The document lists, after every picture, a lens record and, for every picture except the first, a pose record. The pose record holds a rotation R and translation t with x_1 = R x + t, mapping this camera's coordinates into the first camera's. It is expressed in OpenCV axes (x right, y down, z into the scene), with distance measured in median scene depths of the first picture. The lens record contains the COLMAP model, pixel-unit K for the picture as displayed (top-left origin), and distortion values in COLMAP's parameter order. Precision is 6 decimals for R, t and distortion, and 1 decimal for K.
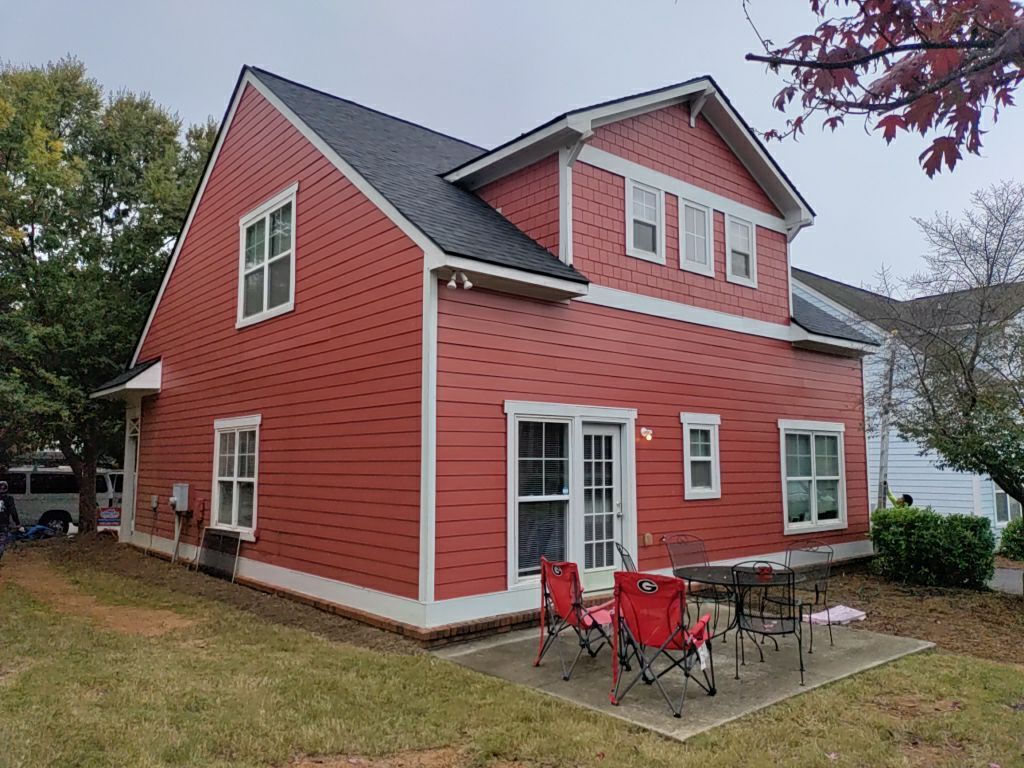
lens RADIAL K [[752.5, 0, 512.0], [0, 752.5, 384.0], [0, 0, 1]] dist [0.046413, -0.001632]
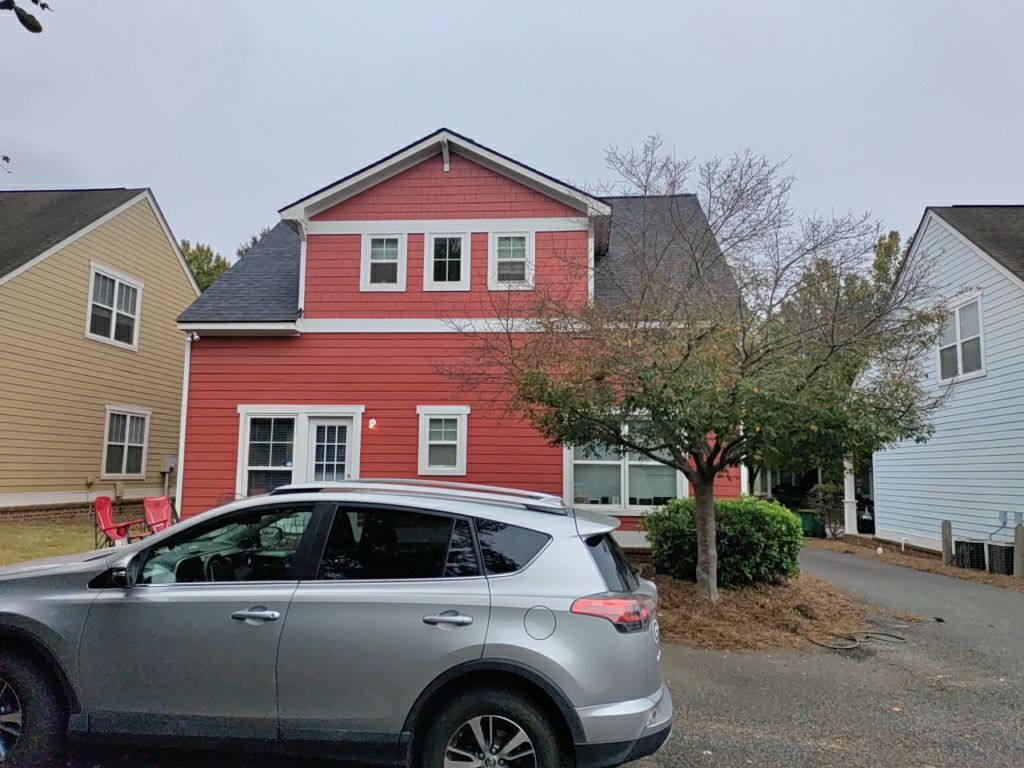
lens RADIAL K [[752.5, 0, 512.0], [0, 752.5, 384.0], [0, 0, 1]] dist [0.046413, -0.001632]
pose [[0.706366, -0.078288, -0.703504, 1.314514], [0.061539, 0.996894, -0.049149, 0.078680], [0.705167, -0.008576, 0.708990, 0.242905]]
